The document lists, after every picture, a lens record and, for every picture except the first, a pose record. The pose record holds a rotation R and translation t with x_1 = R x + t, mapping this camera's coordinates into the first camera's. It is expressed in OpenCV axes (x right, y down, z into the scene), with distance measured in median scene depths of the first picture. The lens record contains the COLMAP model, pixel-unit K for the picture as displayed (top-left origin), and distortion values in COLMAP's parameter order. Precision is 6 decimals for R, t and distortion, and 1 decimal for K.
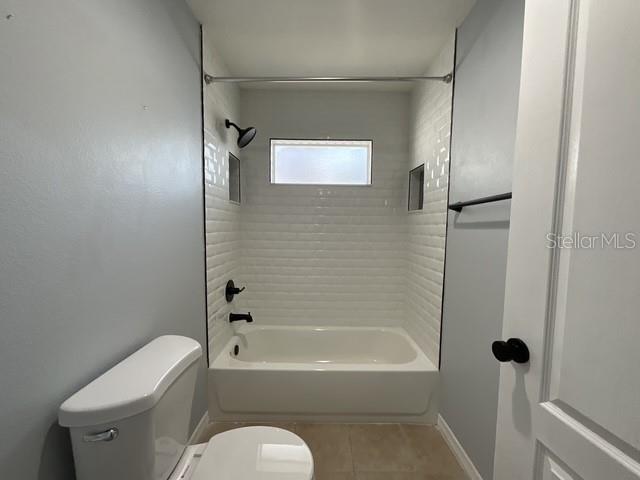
lens RADIAL K [[259.4, 0, 317.6], [0, 259.4, 251.5], [0, 0, 1]] dist [-0.002108, 0.000941]
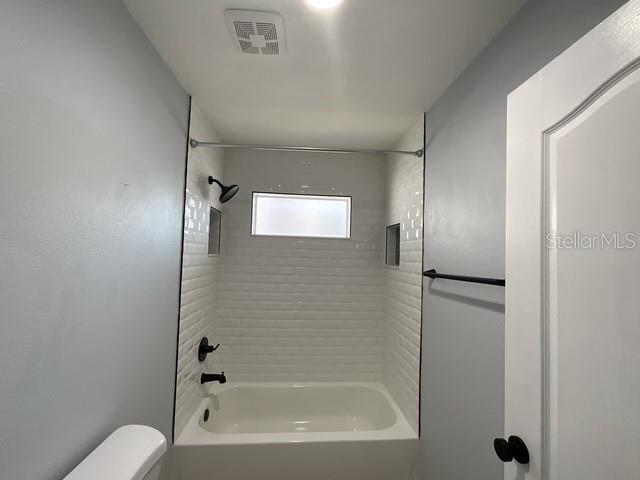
lens RADIAL K [[259.4, 0, 316.0], [0, 259.4, 242.7], [0, 0, 1]] dist [-0.002108, 0.000941]
pose [[0.997500, 0.021796, 0.067219, 0.002120], [-0.014474, 0.994094, -0.107557, -0.139322], [-0.069166, 0.106315, 0.991924, -0.013140]]
